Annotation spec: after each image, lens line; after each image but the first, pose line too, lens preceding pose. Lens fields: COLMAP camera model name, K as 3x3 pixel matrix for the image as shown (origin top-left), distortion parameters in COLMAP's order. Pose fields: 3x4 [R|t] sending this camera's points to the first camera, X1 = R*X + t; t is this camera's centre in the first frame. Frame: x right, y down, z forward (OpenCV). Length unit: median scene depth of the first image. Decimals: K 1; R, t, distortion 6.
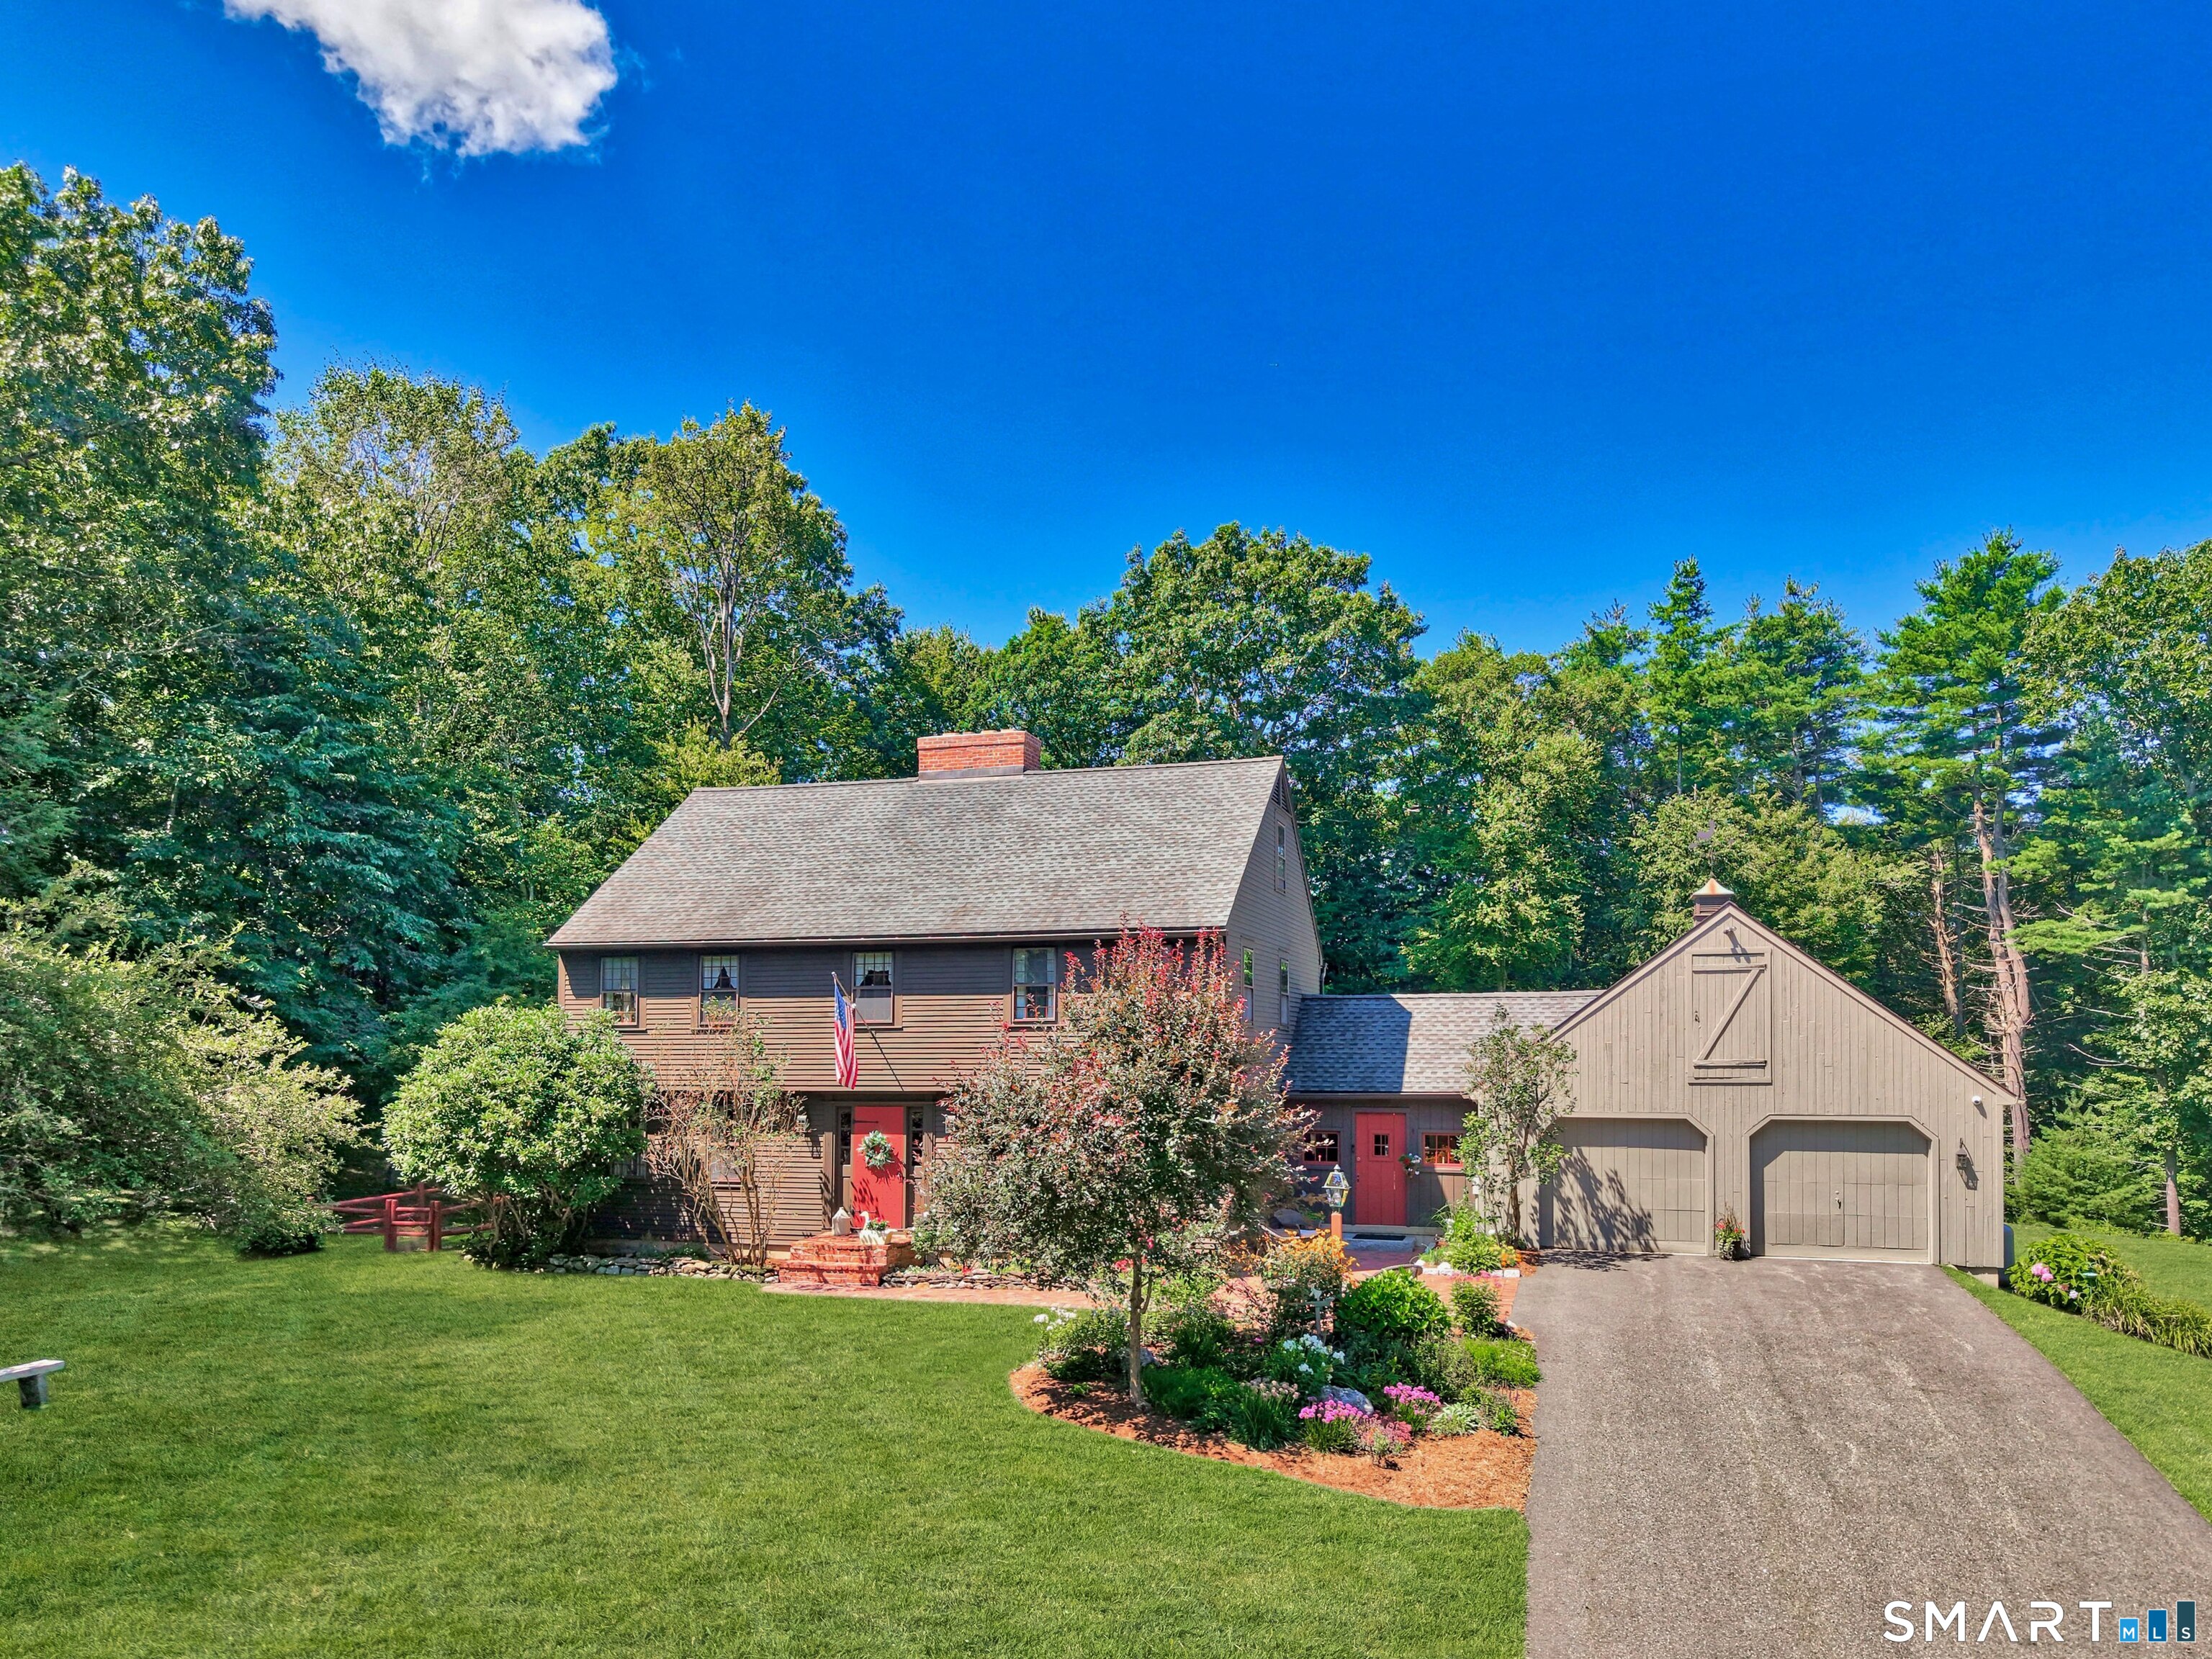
lens RADIAL K [[1496.4, 0, 1106.0], [0, 1496.4, 829.5], [0, 0, 1]] dist [0.047009, -0.054269]
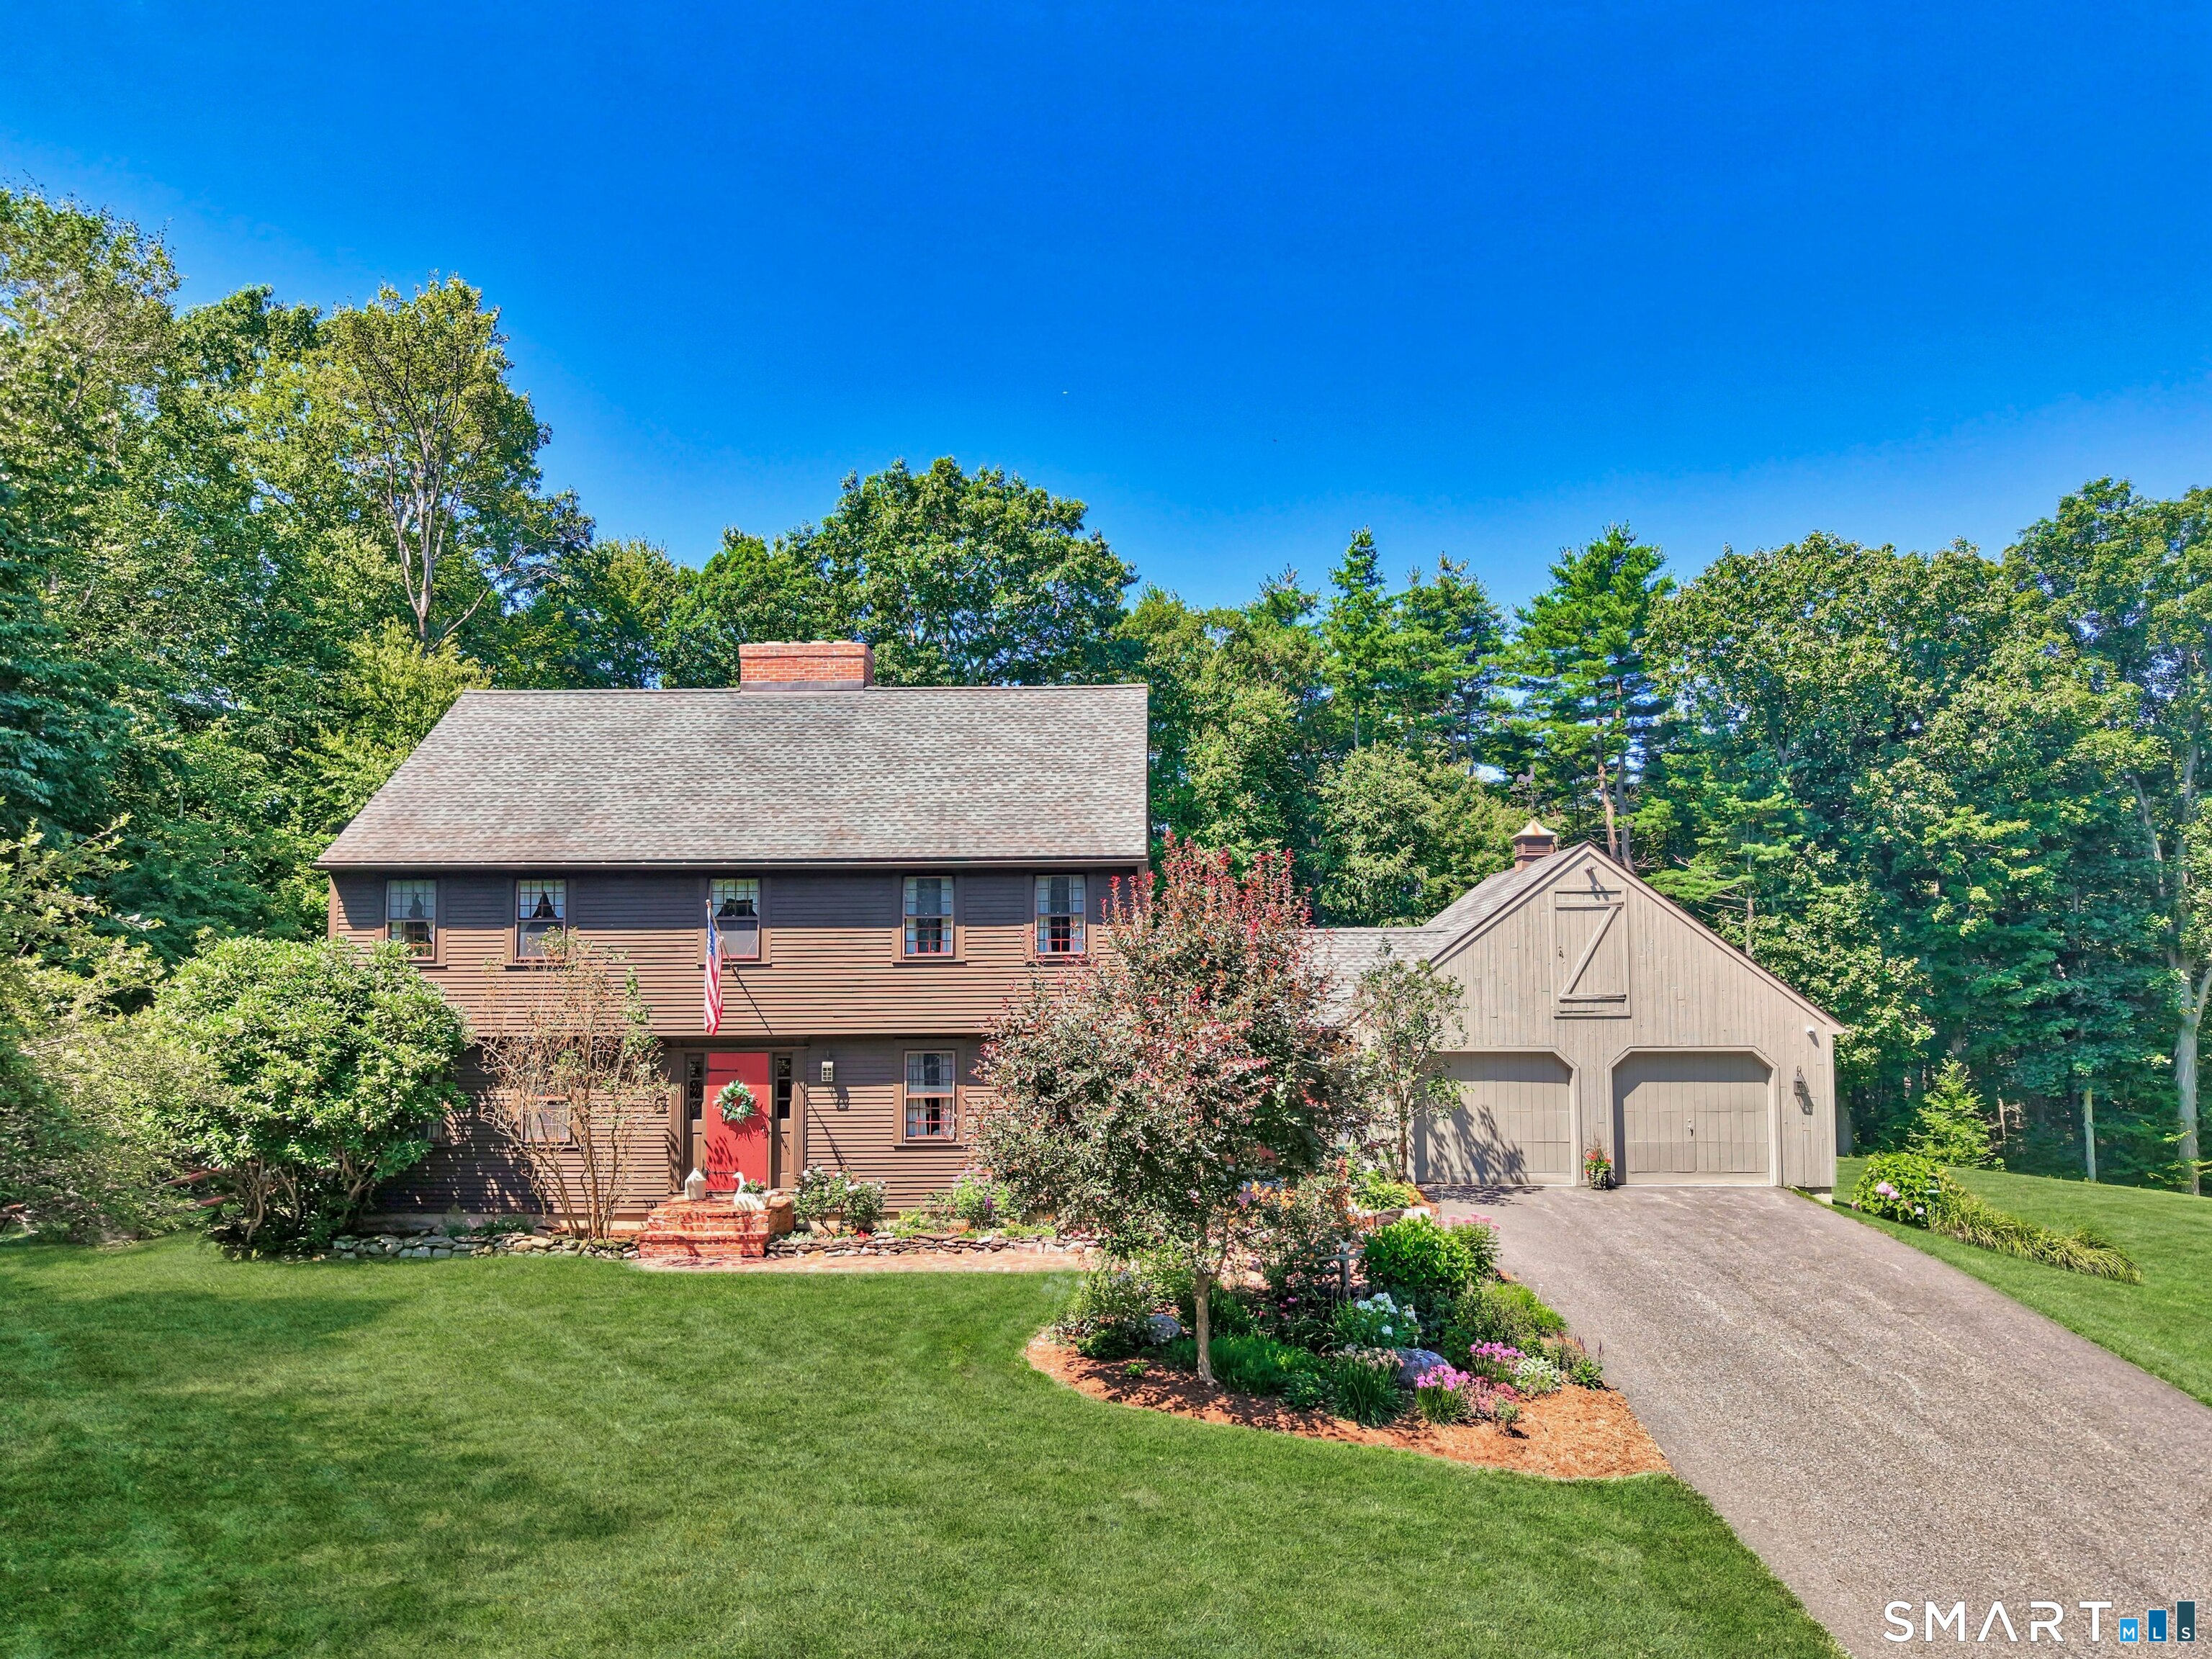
lens RADIAL K [[1473.1, 0, 1106.6], [0, 1473.1, 751.5], [0, 0, 1]] dist [0.012207, -0.000662]
pose [[0.968277, 0.035749, 0.247310, -0.153423], [-0.032113, 0.999309, -0.018721, 0.015198], [-0.247808, 0.010185, 0.968756, 0.094121]]
